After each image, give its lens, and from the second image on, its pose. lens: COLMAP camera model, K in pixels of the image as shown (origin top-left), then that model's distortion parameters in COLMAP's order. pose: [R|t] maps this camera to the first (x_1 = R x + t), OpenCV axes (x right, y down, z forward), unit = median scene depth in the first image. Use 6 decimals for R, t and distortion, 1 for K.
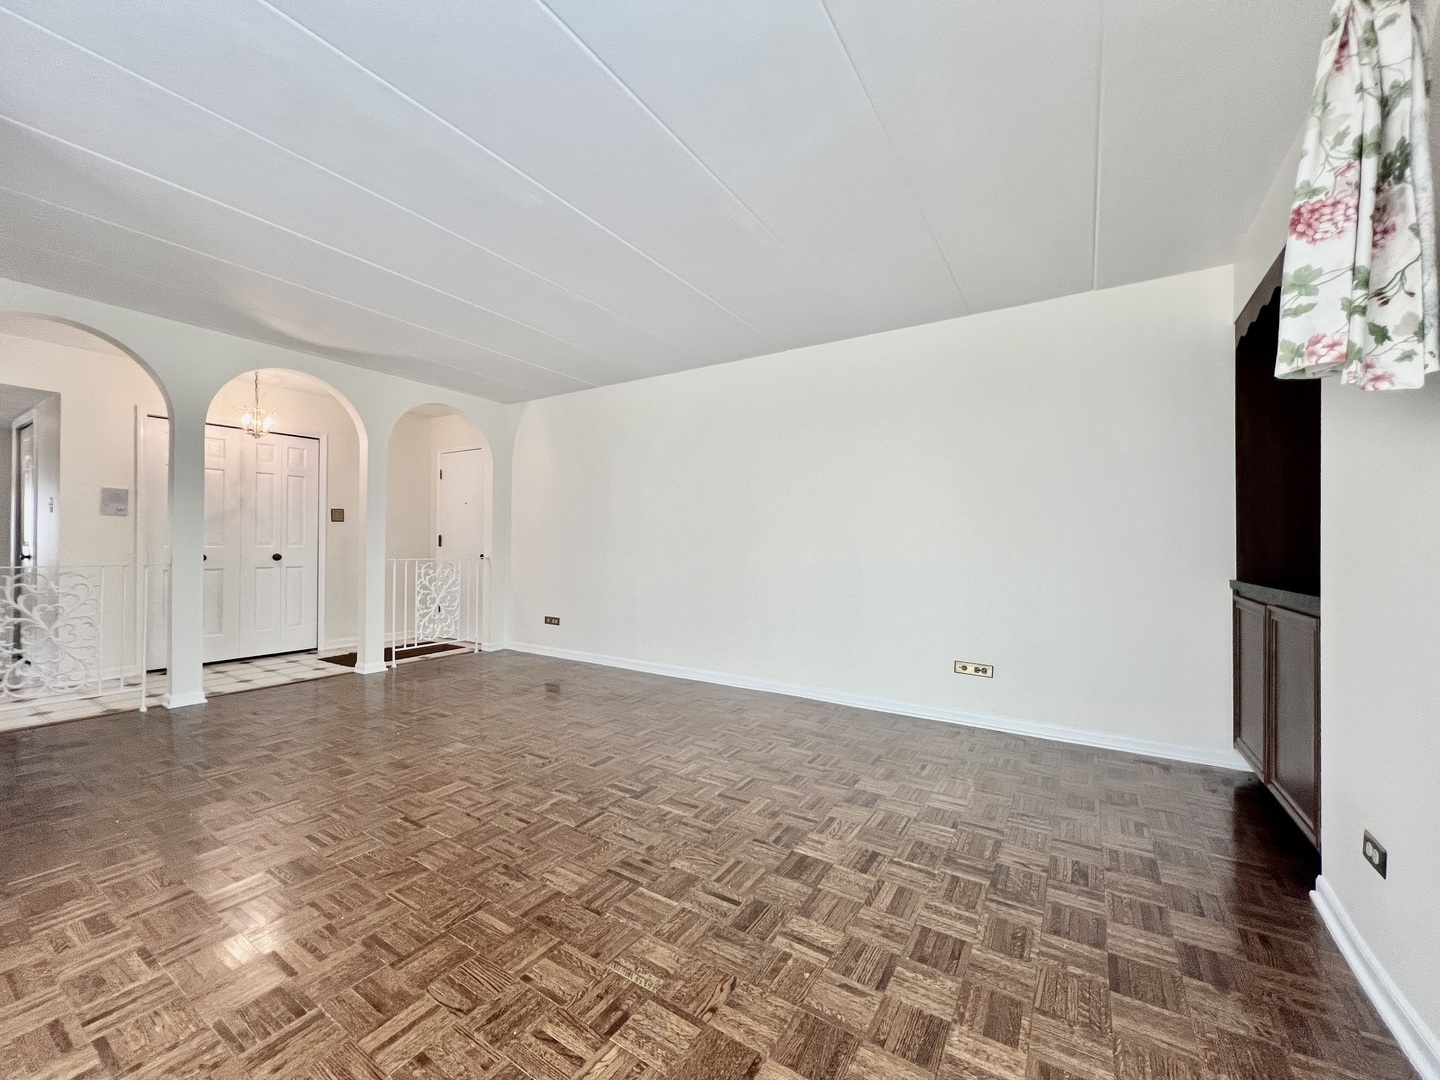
lens RADIAL K [[578.1, 0, 717.8], [0, 578.1, 541.9], [0, 0, 1]] dist [0.000389, -0.000094]
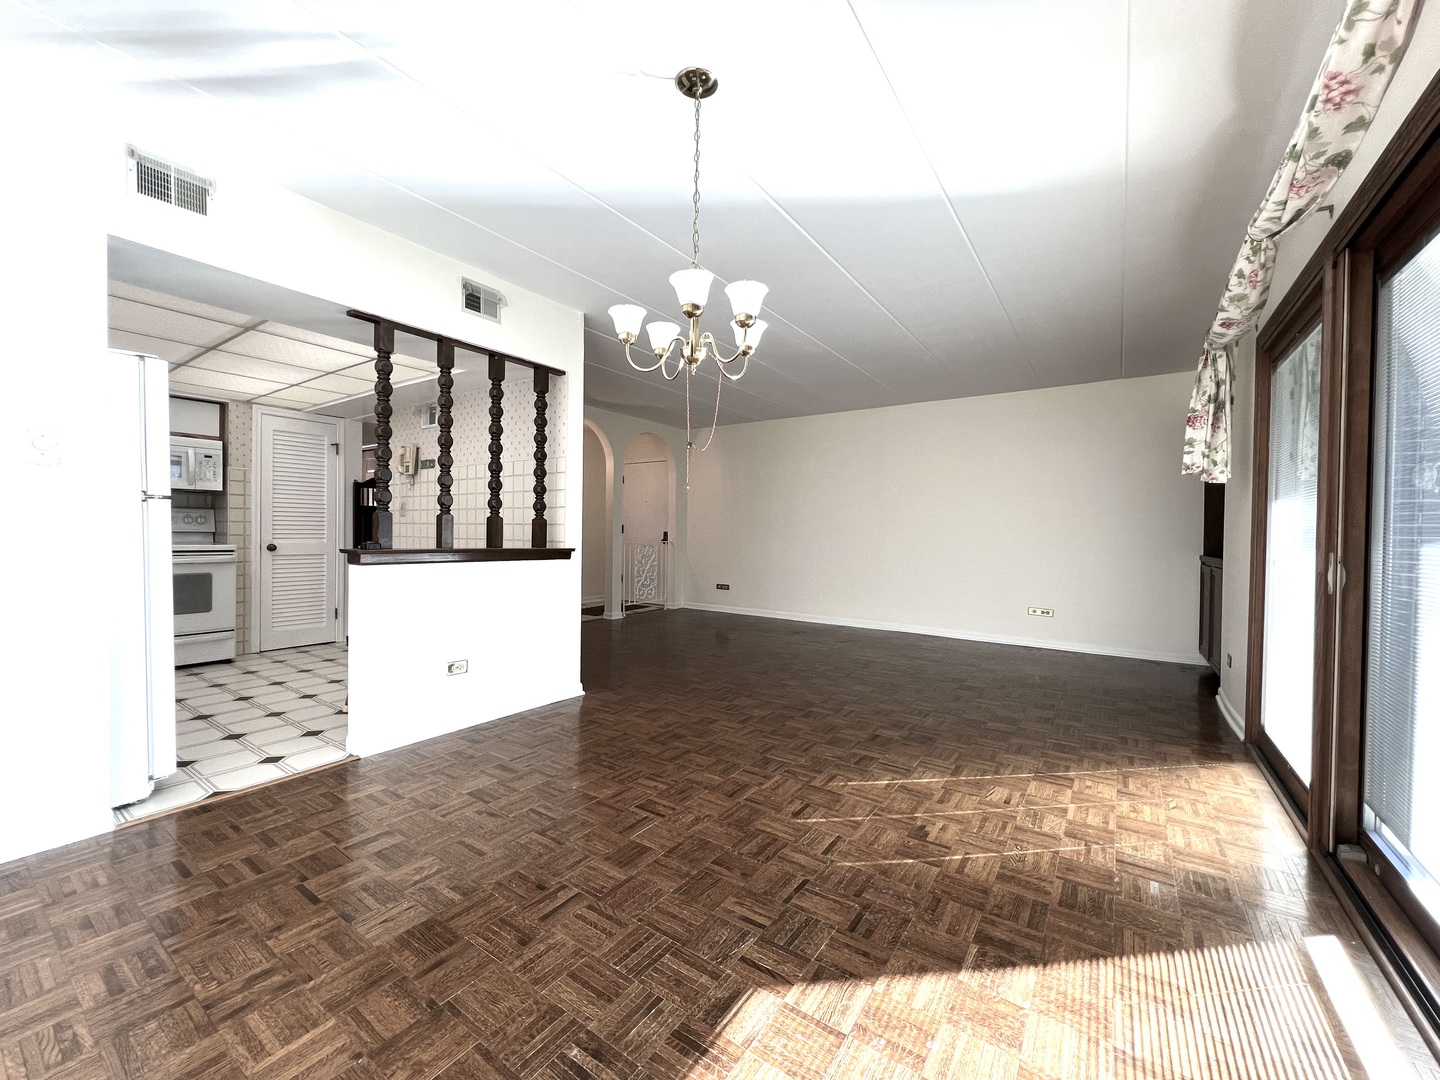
lens RADIAL K [[578.1, 0, 719.4], [0, 578.1, 541.6], [0, 0, 1]] dist [0.000389, -0.000094]
pose [[0.999253, 0.005358, -0.038265, -1.219245], [-0.004555, 0.999768, 0.021052, -0.012063], [0.038369, -0.020862, 0.999046, -1.982078]]
